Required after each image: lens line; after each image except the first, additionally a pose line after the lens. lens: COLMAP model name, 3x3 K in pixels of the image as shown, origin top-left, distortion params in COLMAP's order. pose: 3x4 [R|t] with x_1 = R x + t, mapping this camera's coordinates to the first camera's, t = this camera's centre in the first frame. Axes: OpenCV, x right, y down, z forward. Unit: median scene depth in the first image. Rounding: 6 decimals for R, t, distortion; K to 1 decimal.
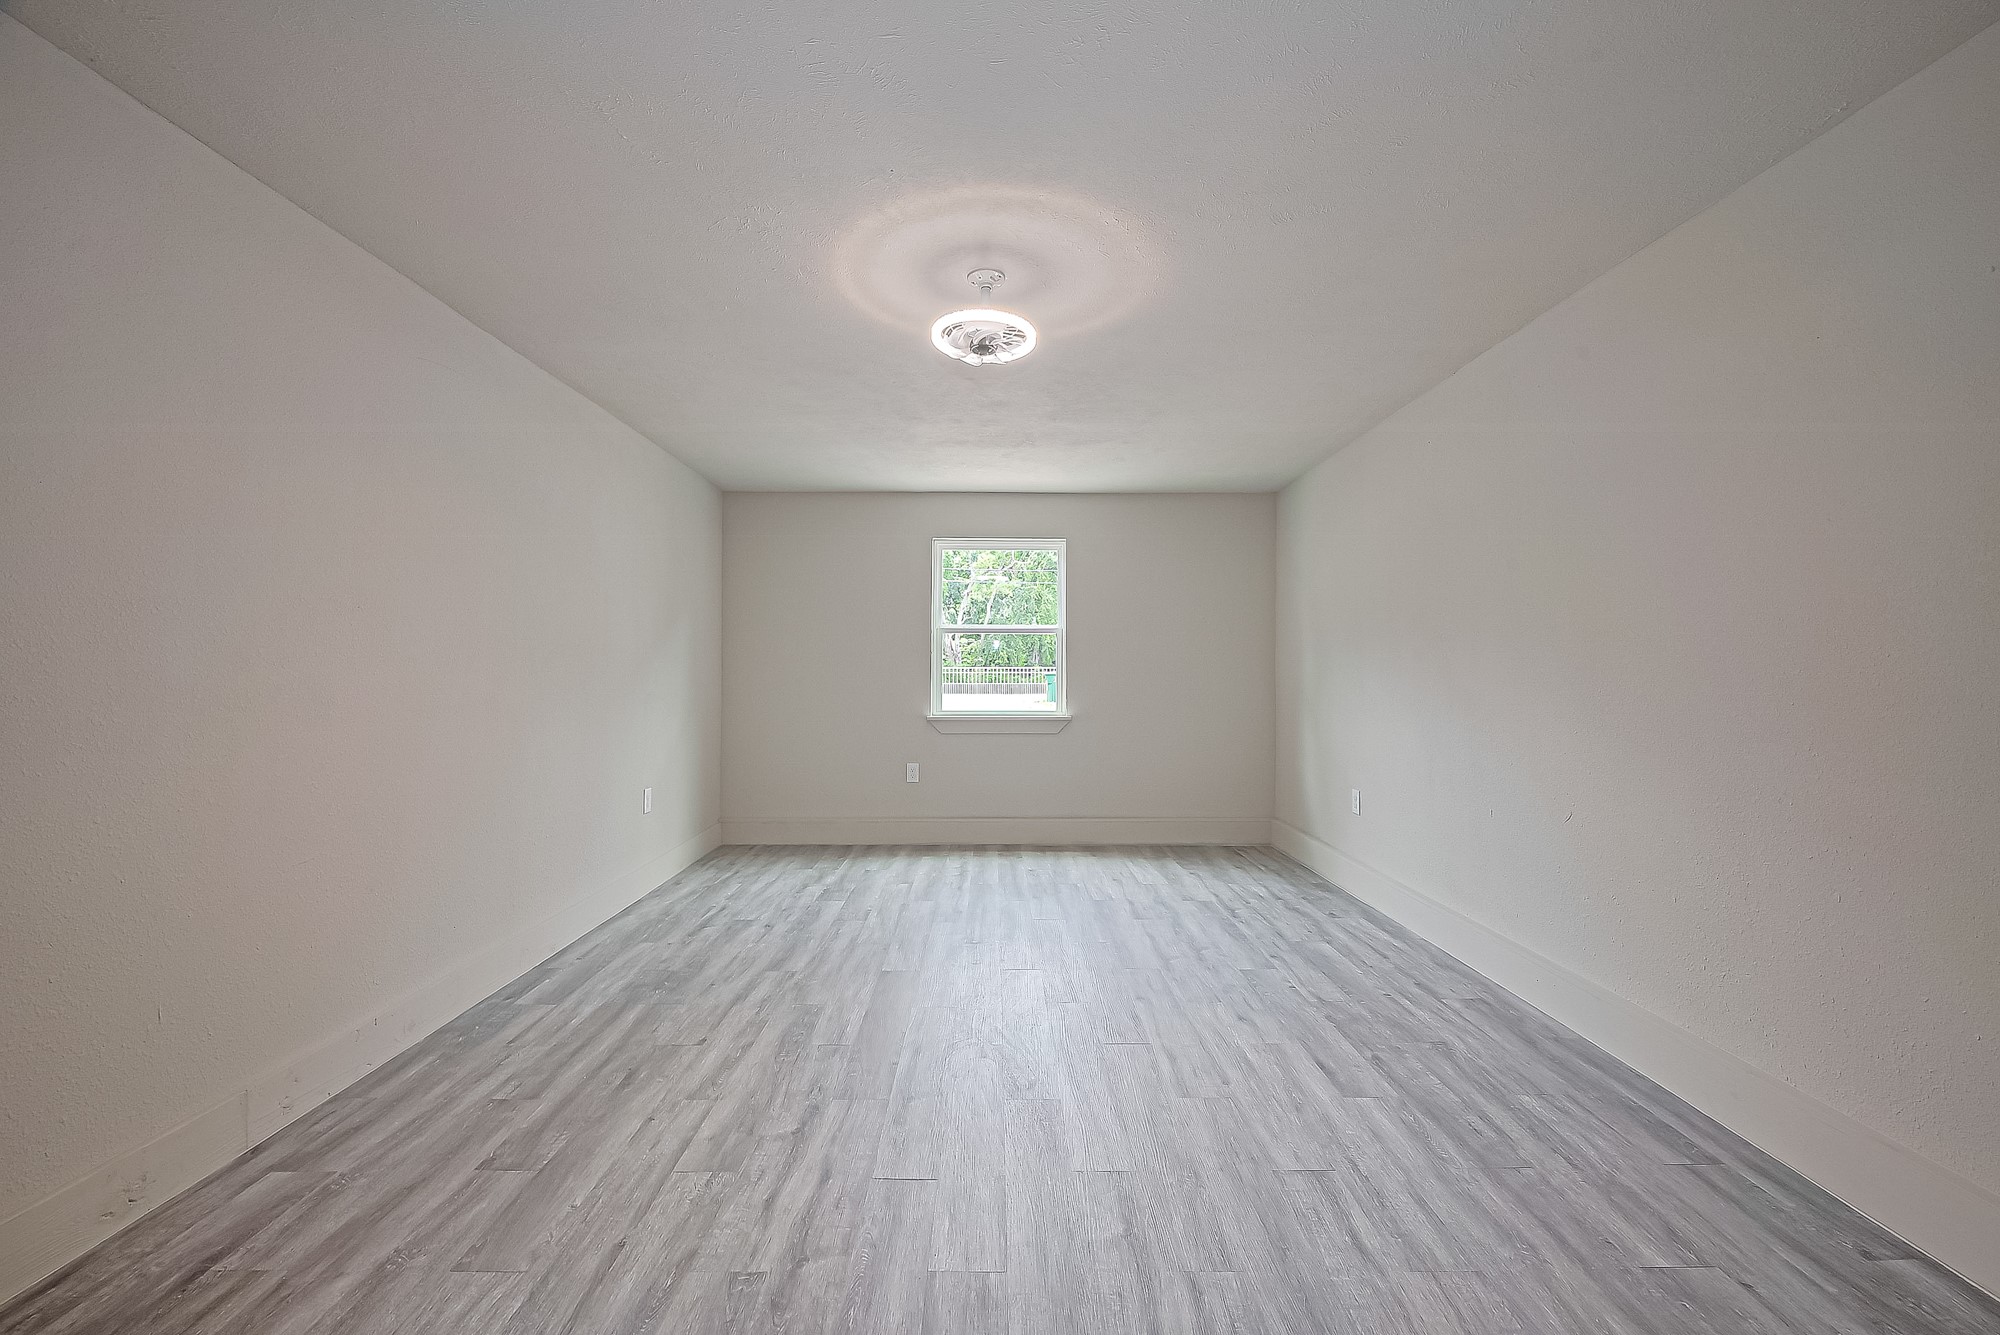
lens RADIAL K [[799.1, 0, 1007.1], [0, 799.1, 664.1], [0, 0, 1]] dist [-0.000164, -0.000760]
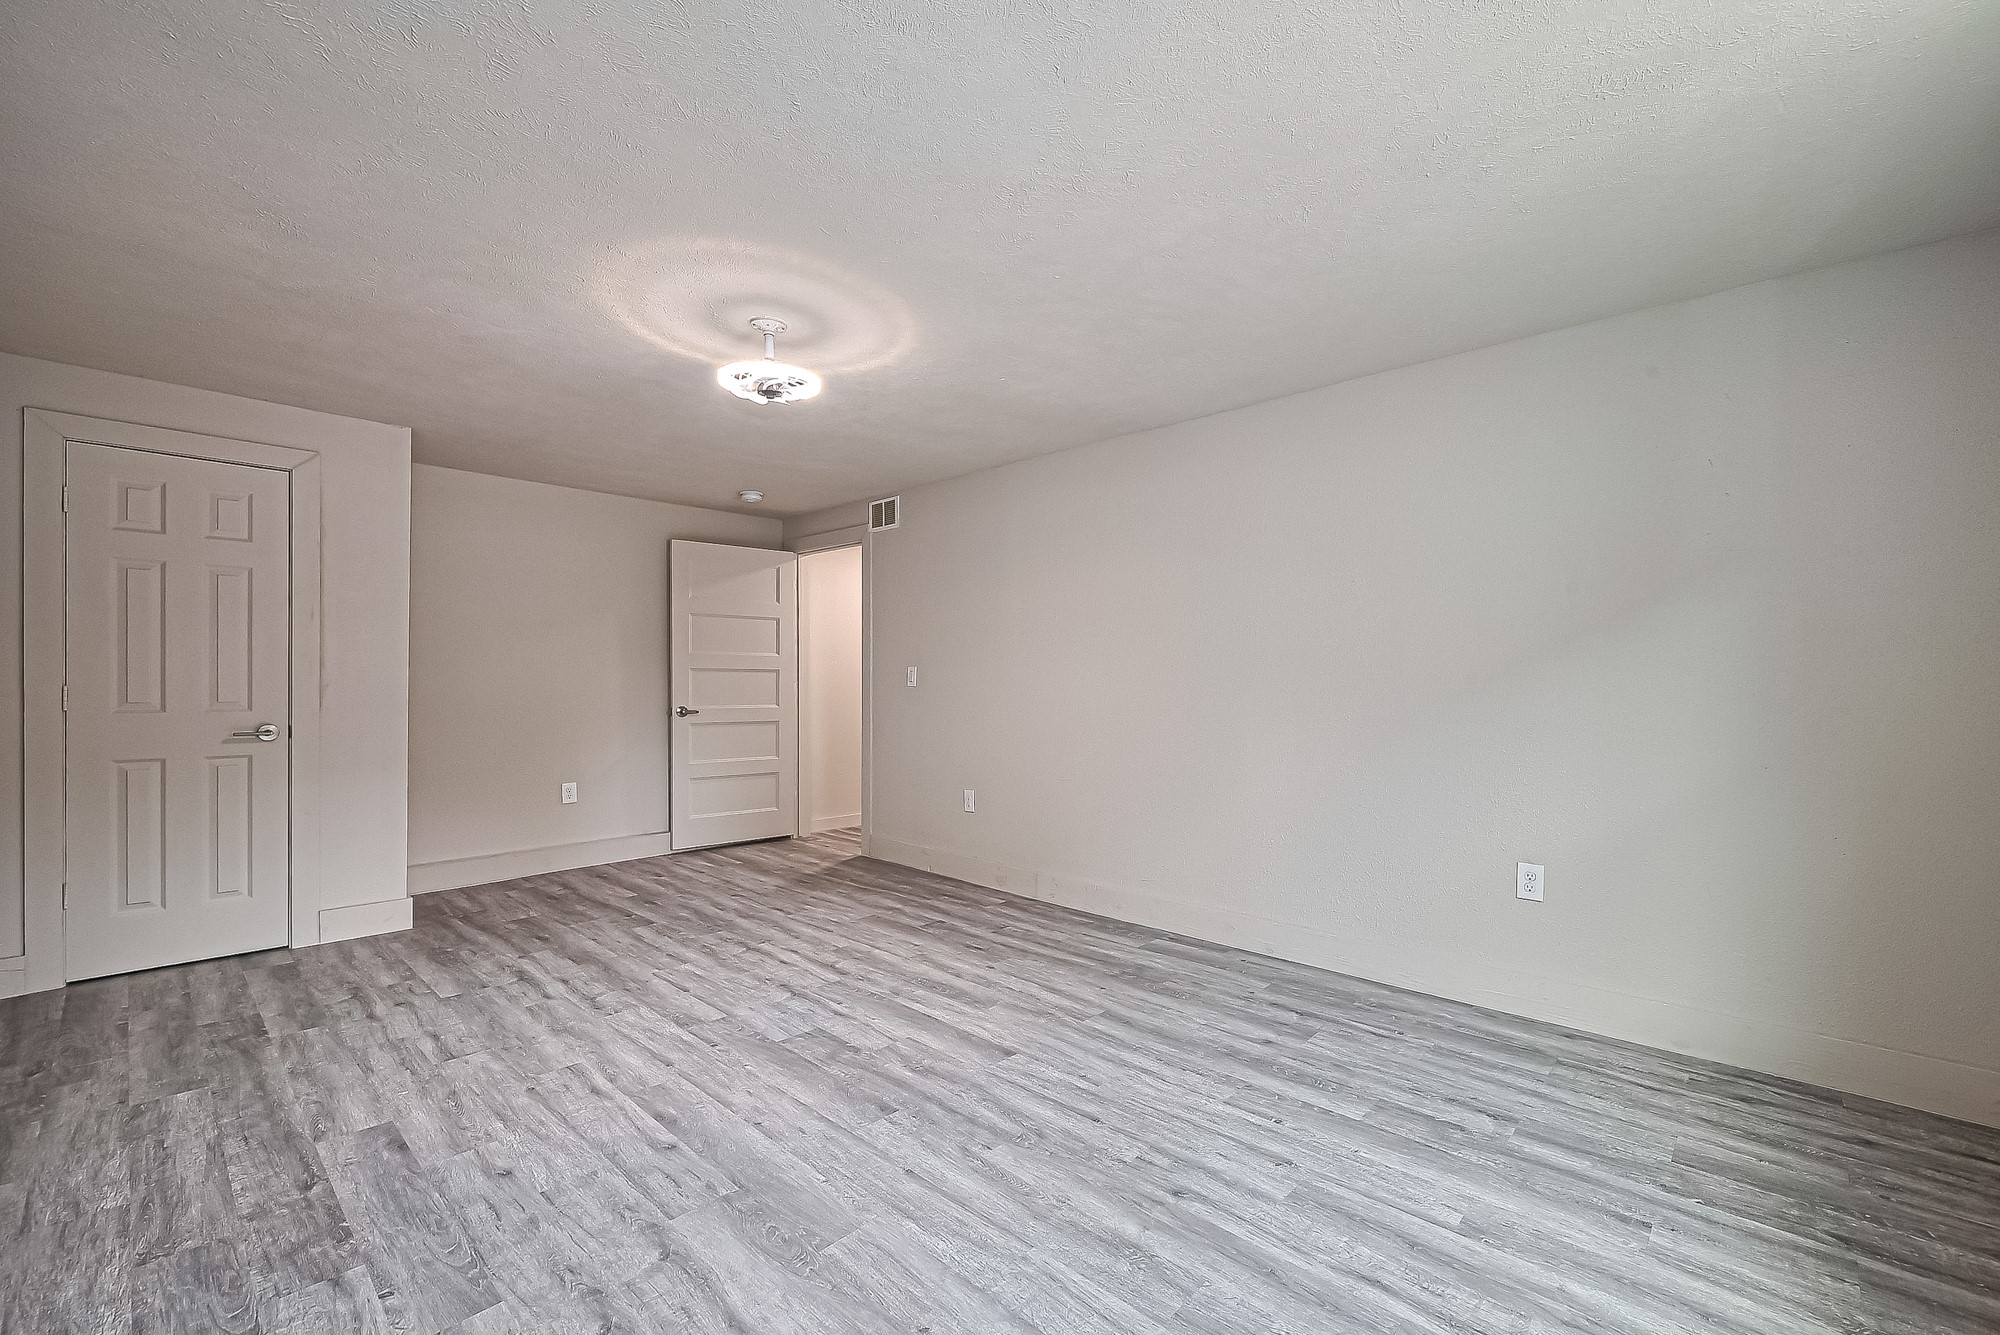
lens RADIAL K [[799.1, 0, 991.6], [0, 799.1, 682.3], [0, 0, 1]] dist [-0.000164, -0.000760]
pose [[-0.699376, -0.000772, -0.714754, 0.498707], [0.001953, 0.999994, -0.002991, 0.023287], [0.714751, -0.003487, -0.699370, 1.800522]]
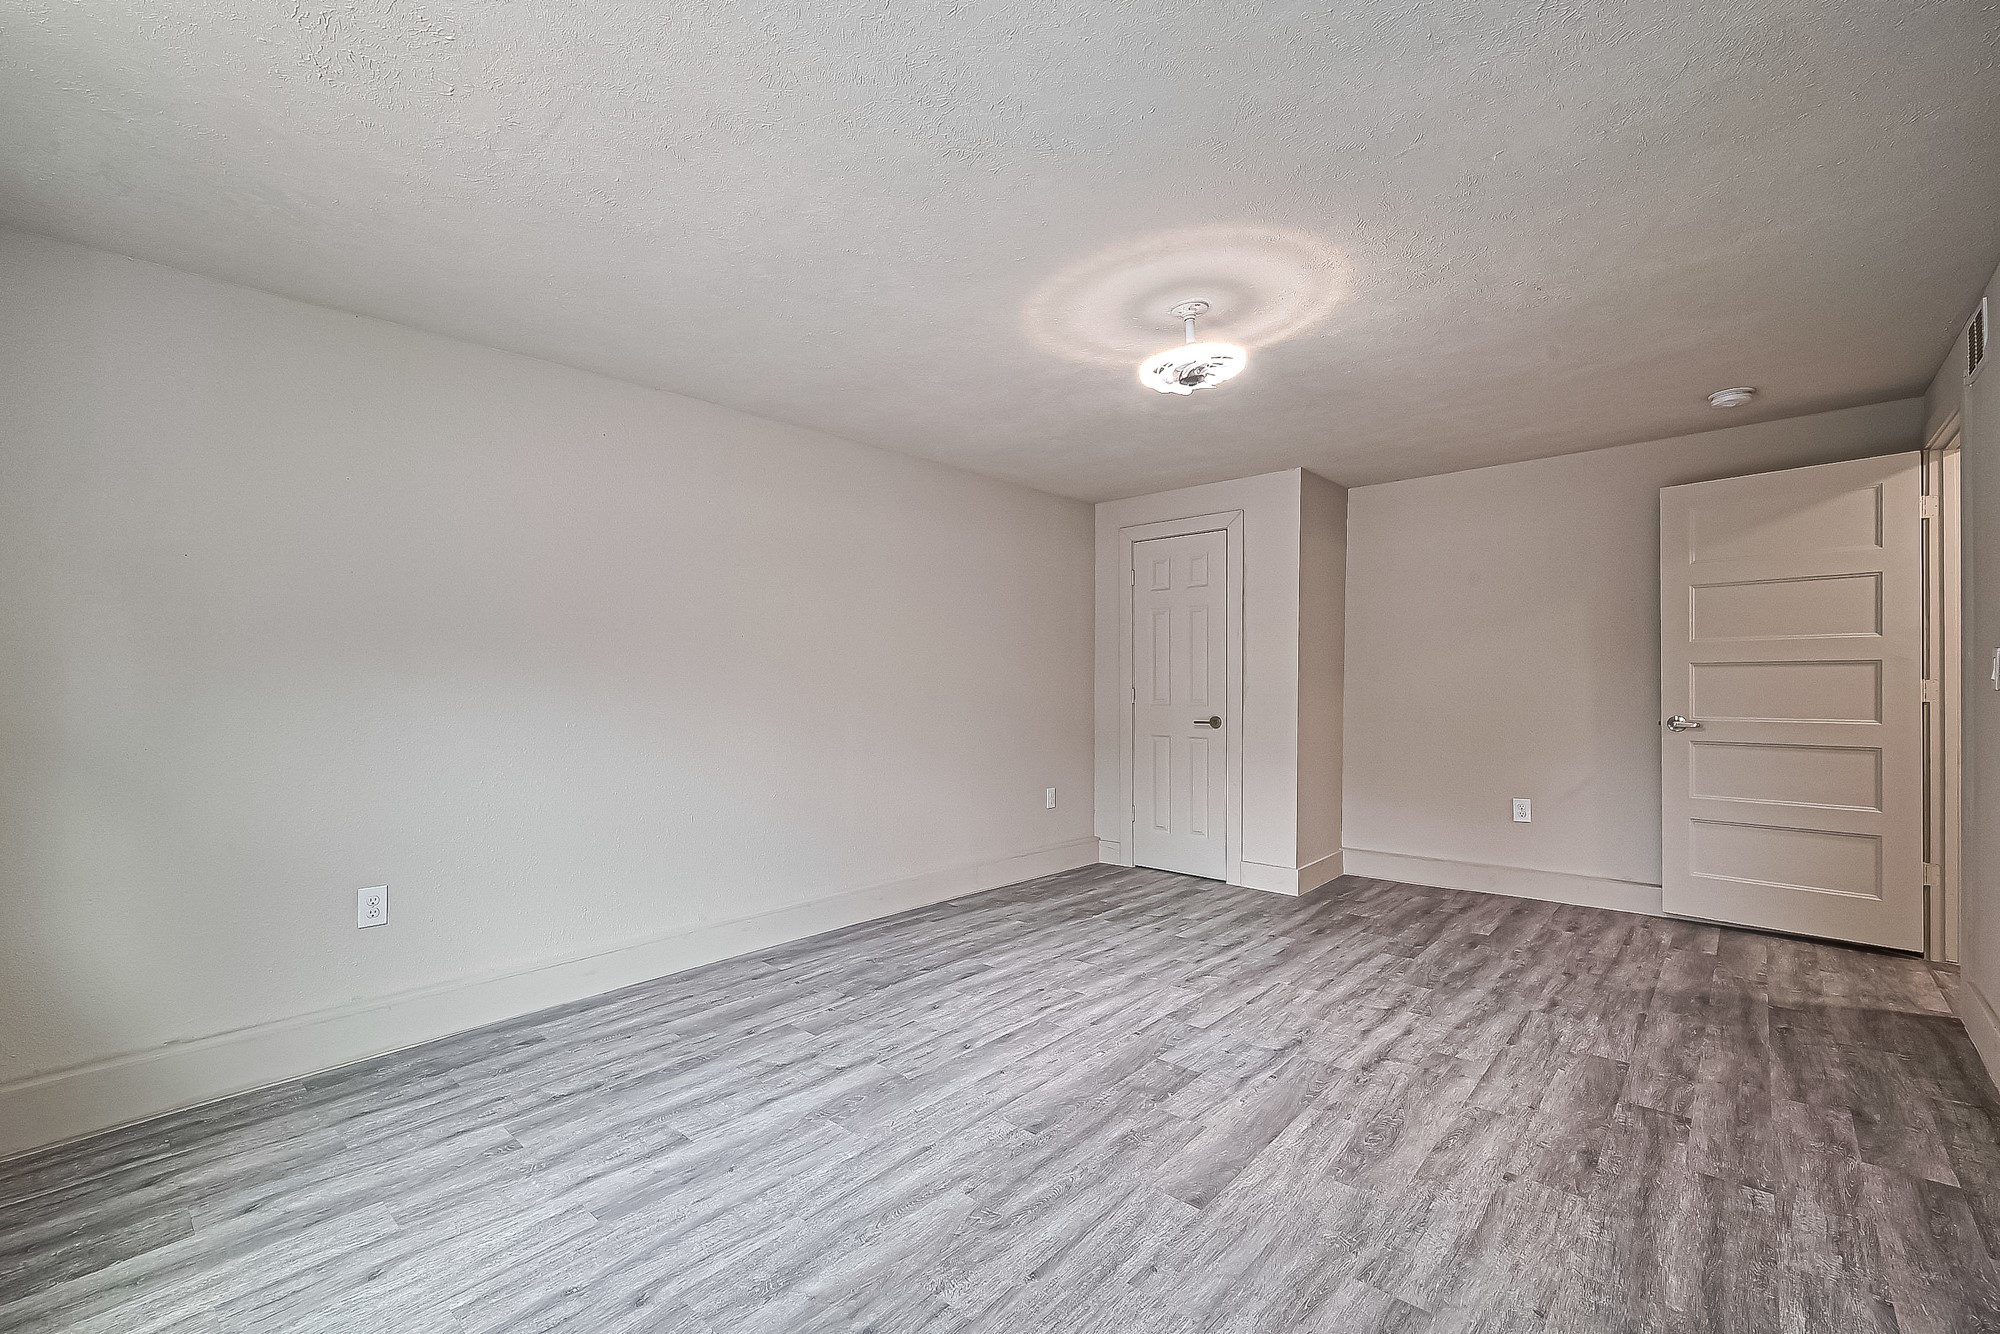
lens RADIAL K [[855.8, 0, 996.5], [0, 855.8, 679.6], [0, 0, 1]] dist [-0.000744, -0.000434]
pose [[-0.746561, 0.009289, 0.665252, -0.530842], [0.003562, 0.999944, -0.009965, 0.020692], [-0.665307, -0.005070, -0.746553, 1.812682]]
